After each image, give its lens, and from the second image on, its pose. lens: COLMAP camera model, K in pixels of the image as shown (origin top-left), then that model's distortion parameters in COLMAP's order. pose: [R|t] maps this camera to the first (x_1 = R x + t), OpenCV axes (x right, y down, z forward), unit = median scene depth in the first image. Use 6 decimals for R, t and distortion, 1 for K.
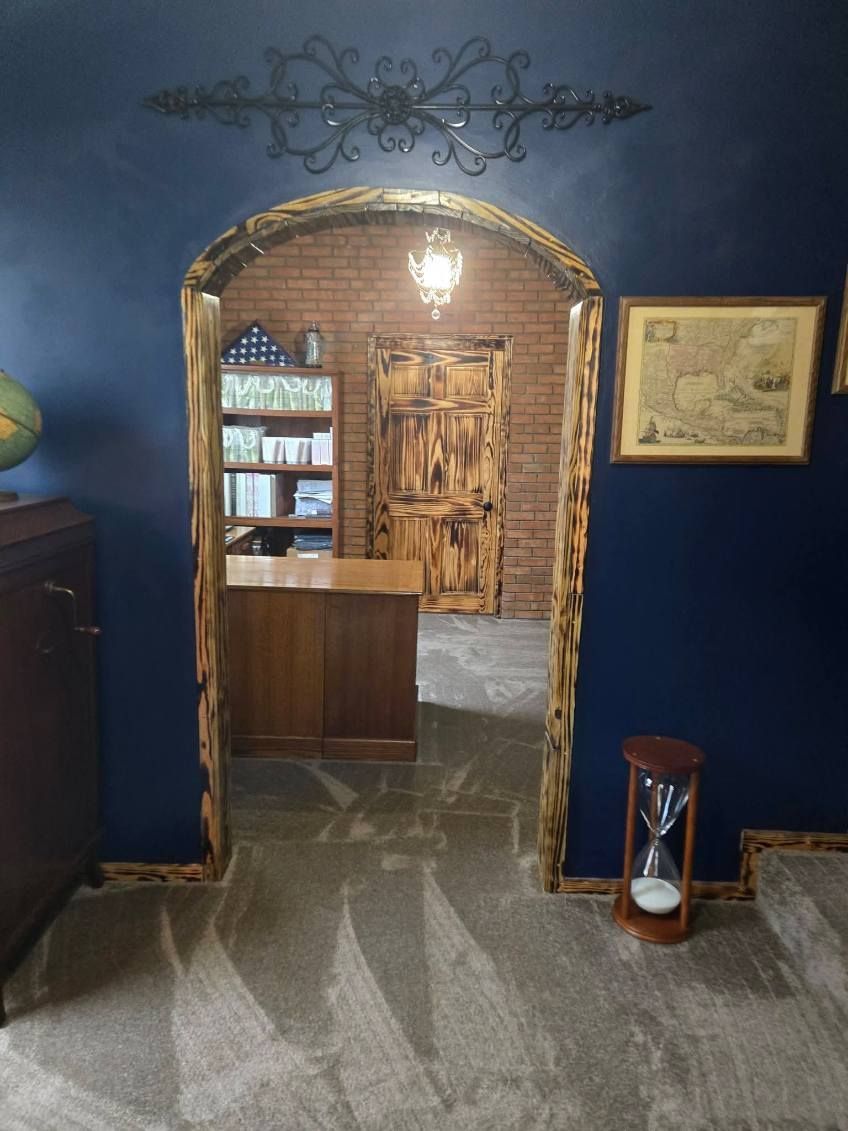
lens RADIAL K [[755.5, 0, 438.5], [0, 755.5, 565.0], [0, 0, 1]] dist [0.073179, -0.054943]
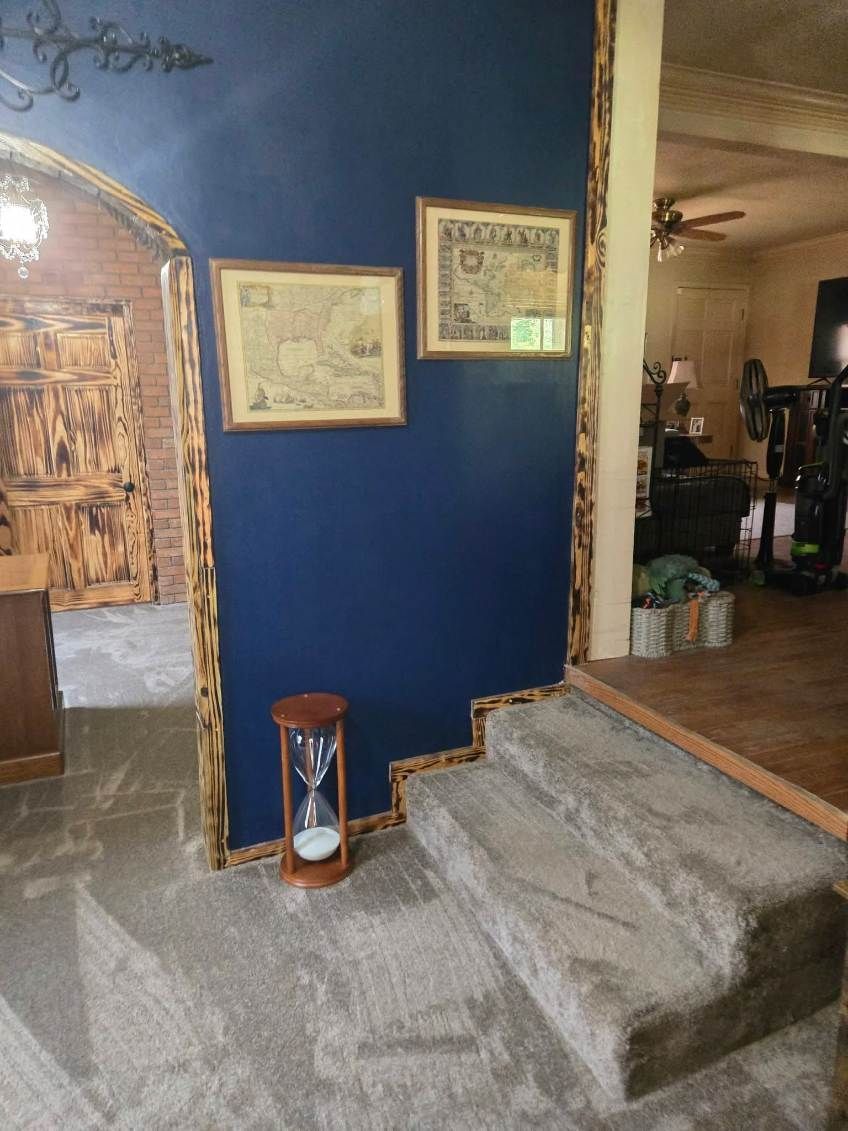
lens RADIAL K [[755.5, 0, 426.6], [0, 755.5, 571.9], [0, 0, 1]] dist [0.073179, -0.054943]
pose [[0.913801, -0.123074, 0.387066, 0.031800], [0.106374, 0.992241, 0.064368, 0.005557], [-0.391984, -0.017646, 0.919803, -0.006260]]
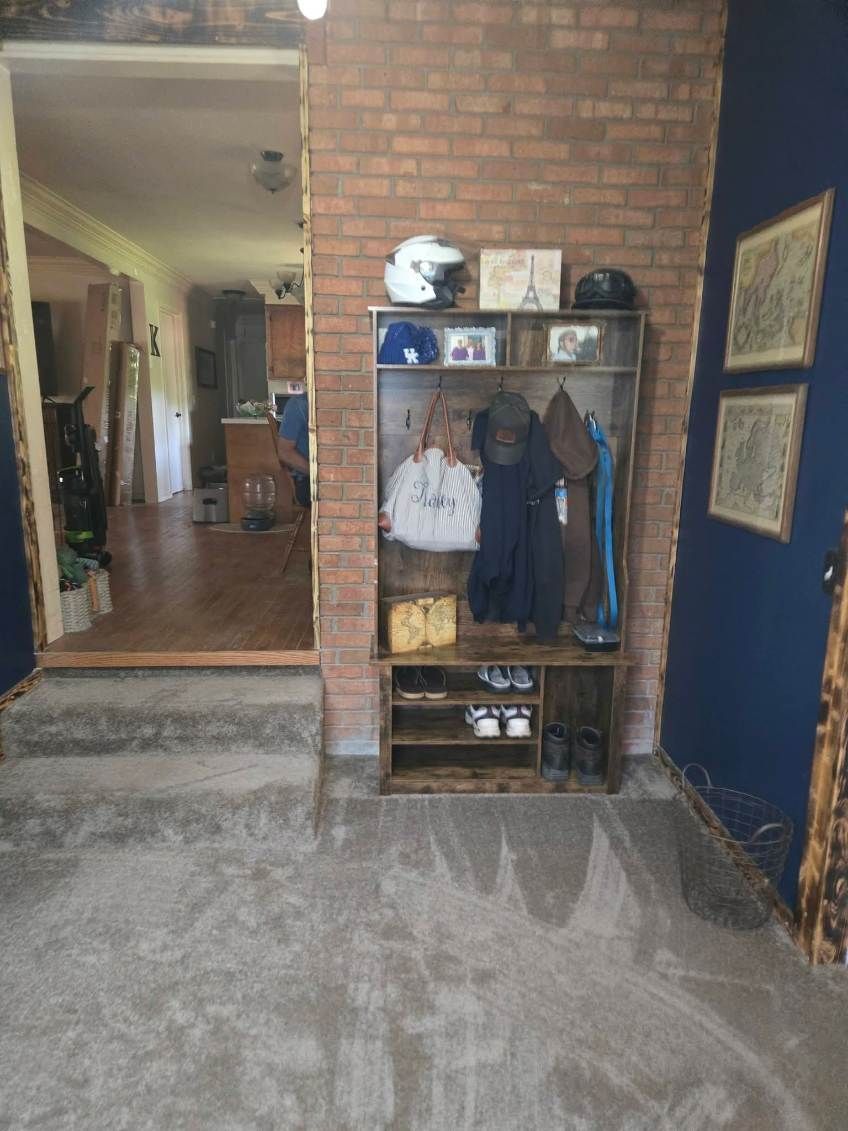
lens RADIAL K [[755.5, 0, 436.7], [0, 755.5, 581.0], [0, 0, 1]] dist [0.073179, -0.054943]
pose [[-0.070781, -0.240815, 0.967987, -0.309618], [0.168718, 0.953548, 0.249560, -0.039317], [-0.983120, 0.180981, -0.026863, 0.174678]]
